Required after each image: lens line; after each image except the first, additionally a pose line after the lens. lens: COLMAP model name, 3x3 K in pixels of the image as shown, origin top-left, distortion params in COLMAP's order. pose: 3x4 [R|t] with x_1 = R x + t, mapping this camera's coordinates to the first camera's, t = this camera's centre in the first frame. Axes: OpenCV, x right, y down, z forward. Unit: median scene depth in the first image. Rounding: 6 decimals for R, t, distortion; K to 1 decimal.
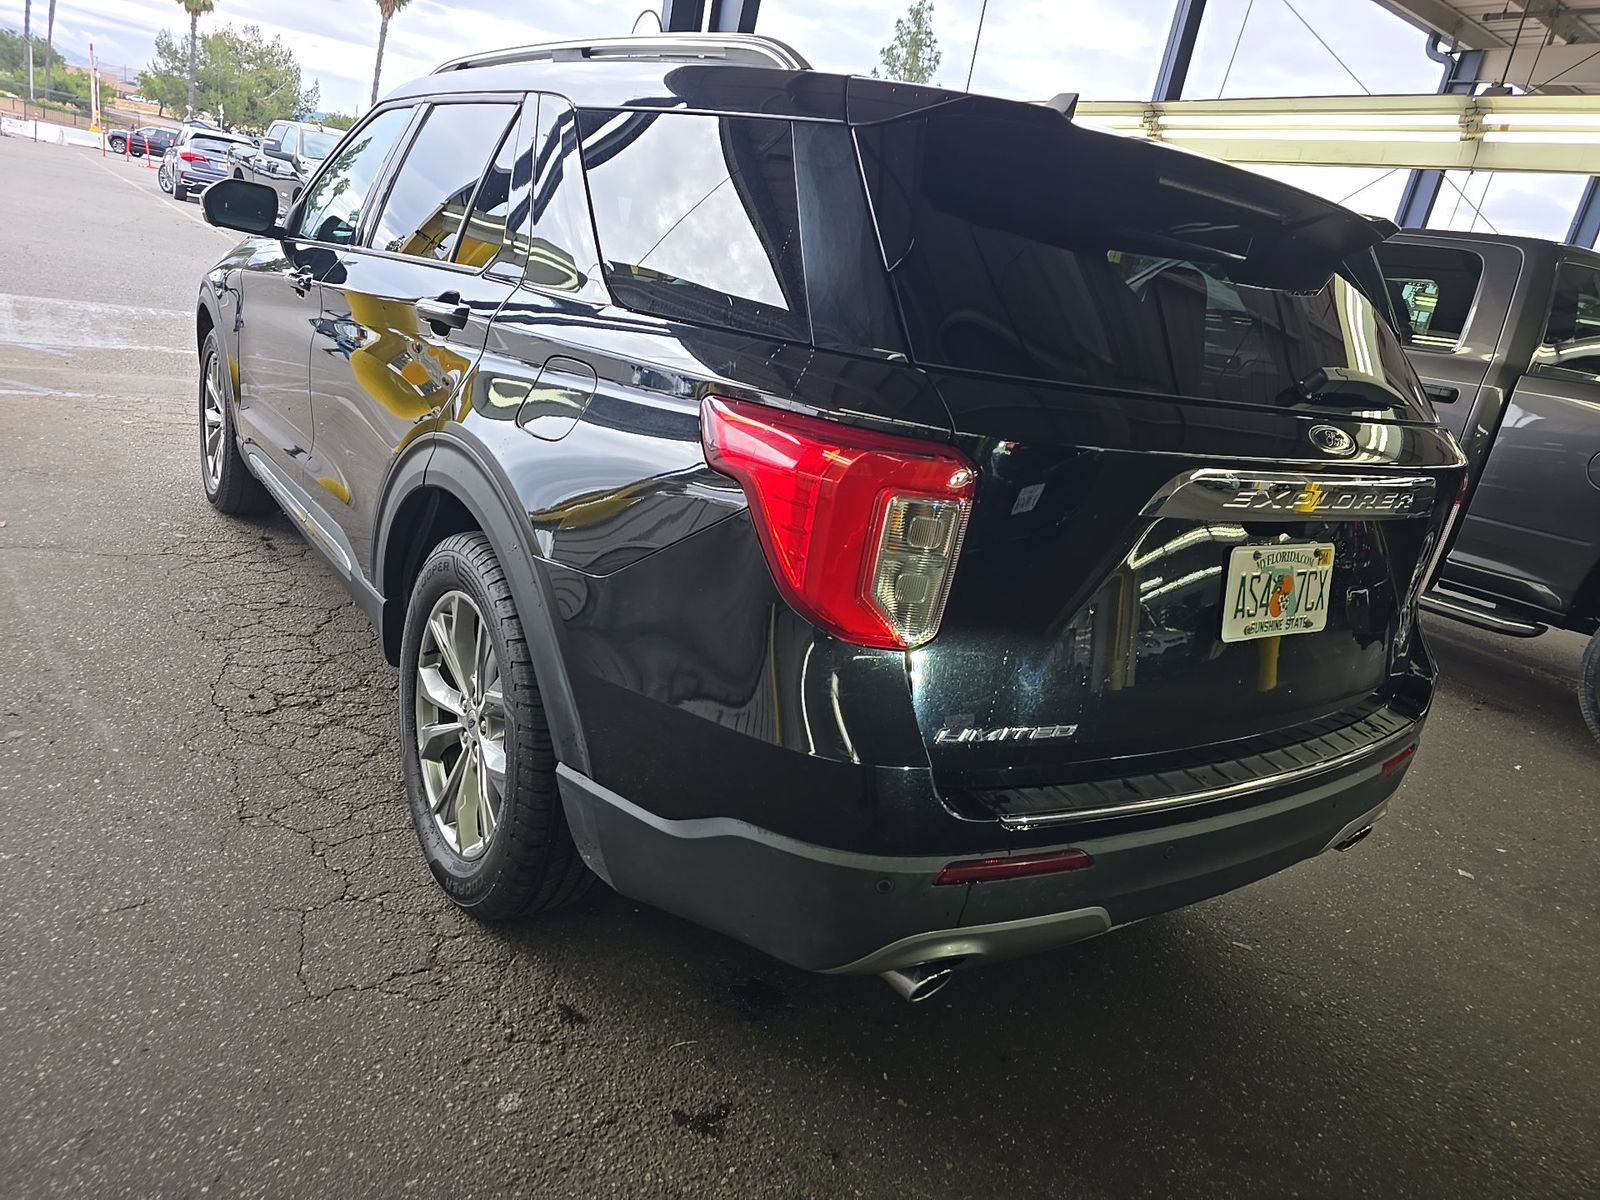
lens RADIAL K [[1069.4, 0, 760.4], [0, 1069.4, 581.5], [0, 0, 1]] dist [0.125980, -0.099705]
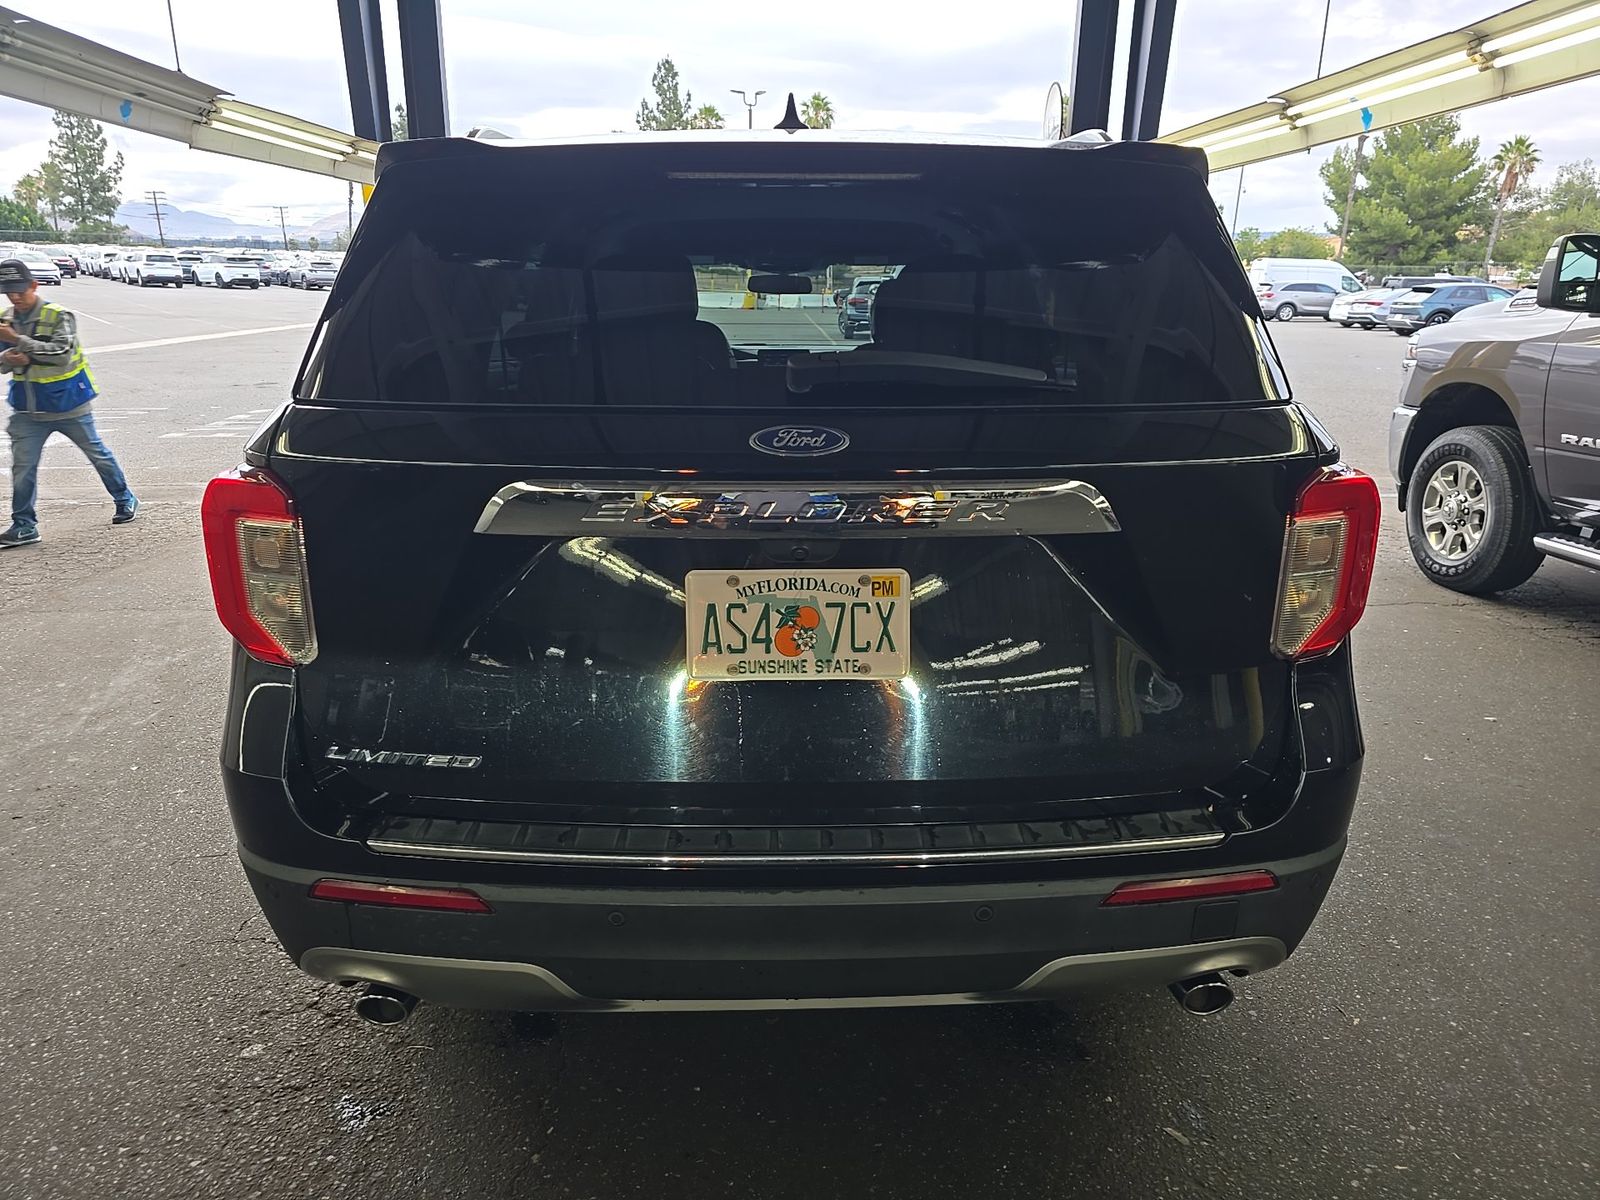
lens RADIAL K [[1069.4, 0, 760.4], [0, 1069.4, 581.5], [0, 0, 1]] dist [0.125980, -0.099705]
pose [[0.820294, -0.014398, -0.571761, 0.929411], [-0.032810, 0.996852, -0.072174, 0.035787], [0.571001, 0.077963, 0.817239, 0.319319]]
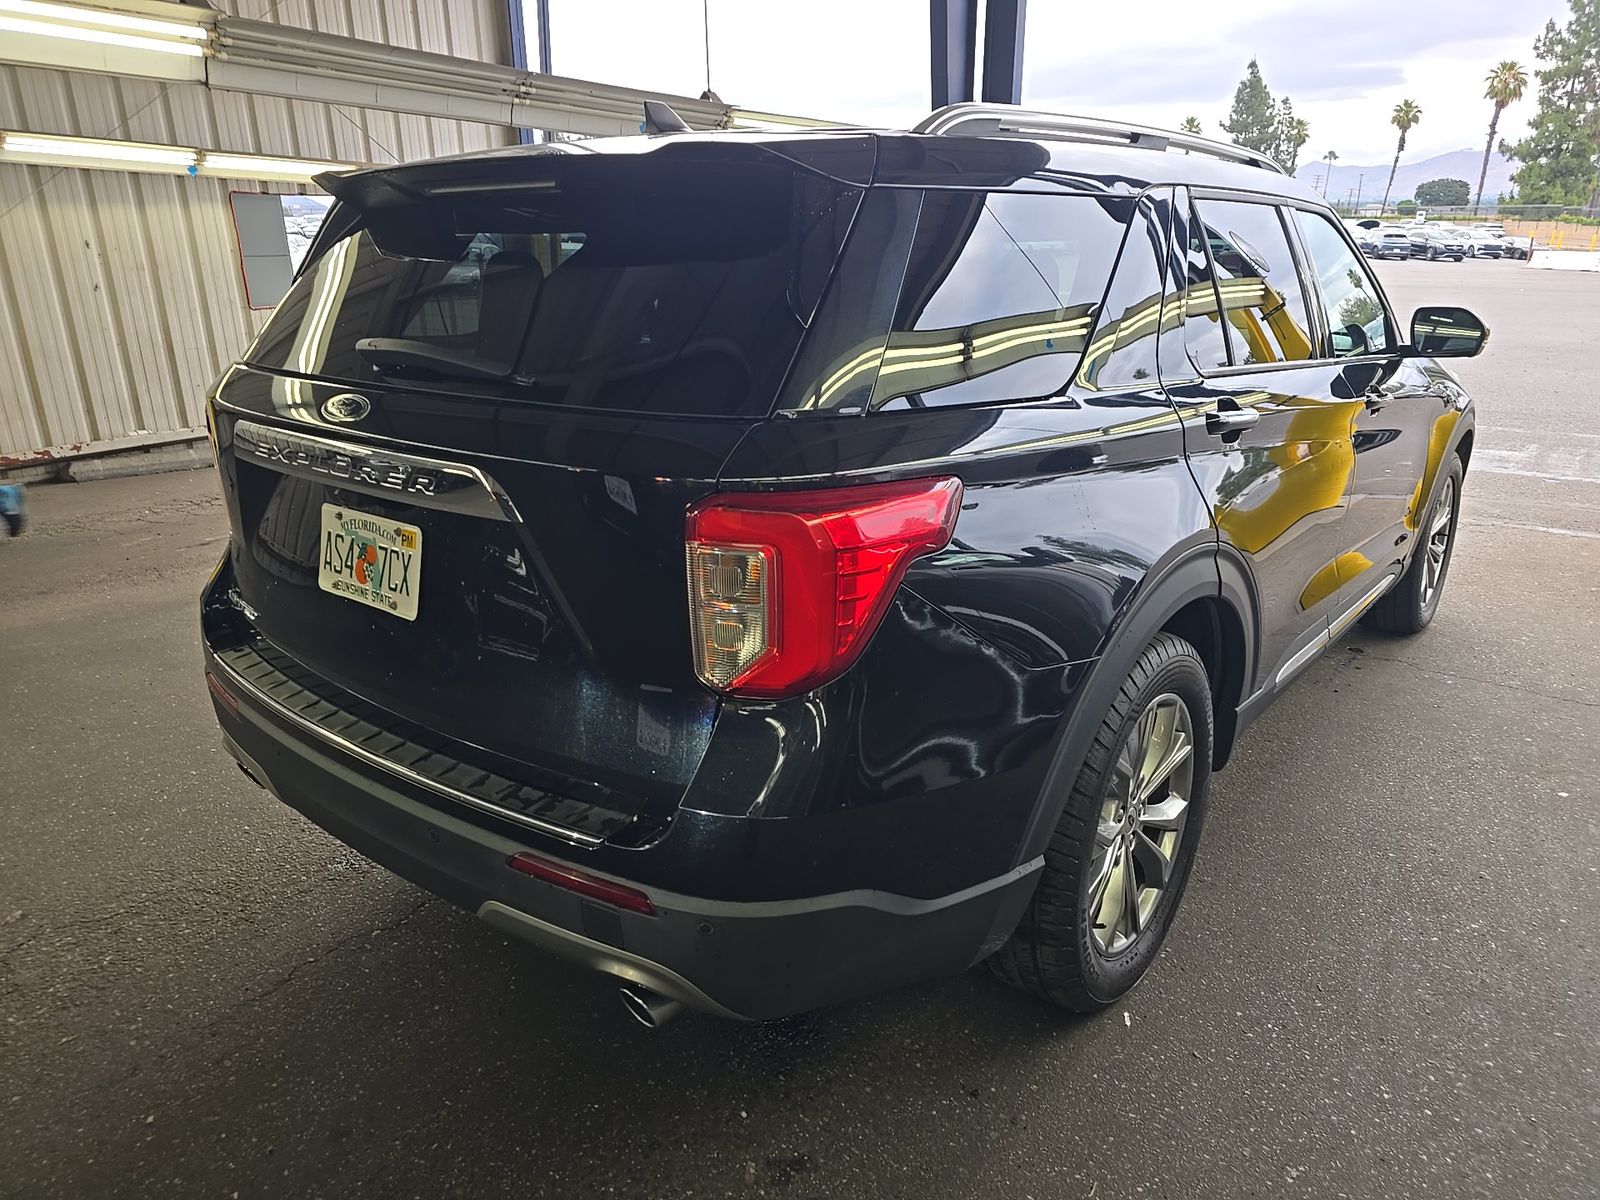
lens RADIAL K [[1077.4, 0, 800.0], [0, 1077.4, 600.0], [0, 0, 1]] dist [0.048016, -0.036935]
pose [[0.275713, 0.132349, -0.952085, 1.563936], [-0.234755, 0.969755, 0.066822, -0.117478], [0.932133, 0.205083, 0.298444, 1.094271]]
